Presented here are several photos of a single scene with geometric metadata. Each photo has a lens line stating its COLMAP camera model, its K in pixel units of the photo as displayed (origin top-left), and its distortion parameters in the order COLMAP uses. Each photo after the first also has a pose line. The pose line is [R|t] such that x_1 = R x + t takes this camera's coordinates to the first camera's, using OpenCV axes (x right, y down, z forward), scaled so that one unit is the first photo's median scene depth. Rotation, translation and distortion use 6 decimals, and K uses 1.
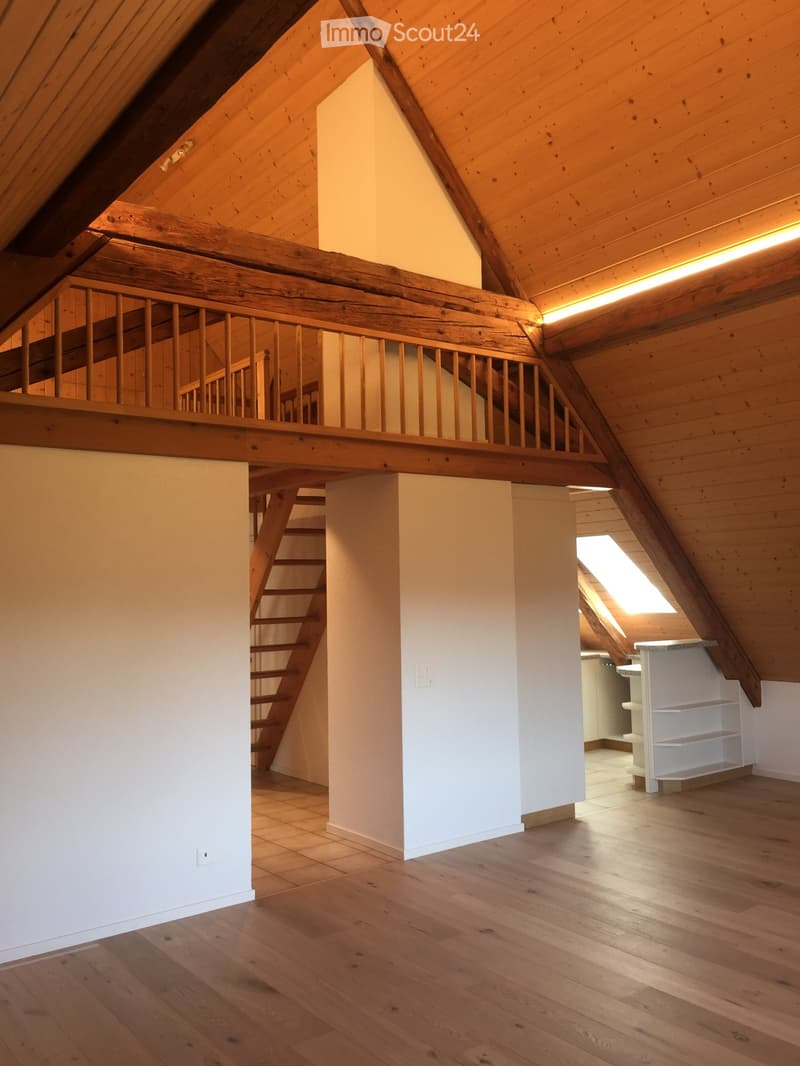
lens RADIAL K [[911.4, 0, 396.5], [0, 911.4, 540.2], [0, 0, 1]] dist [0.067781, -0.078526]
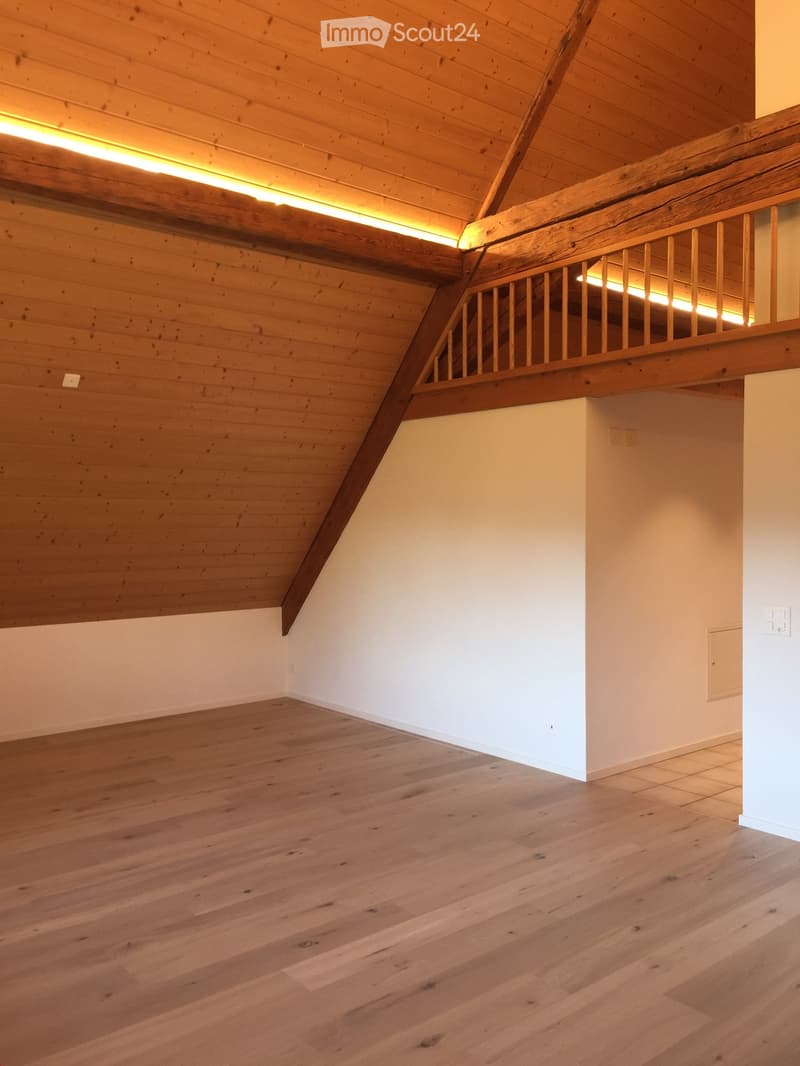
lens RADIAL K [[911.4, 0, 394.2], [0, 911.4, 529.6], [0, 0, 1]] dist [0.067781, -0.078526]
pose [[0.037457, 0.040000, -0.998497, 0.955079], [0.058394, 0.997404, 0.042147, 0.015051], [0.997591, -0.059885, 0.035024, 0.733535]]
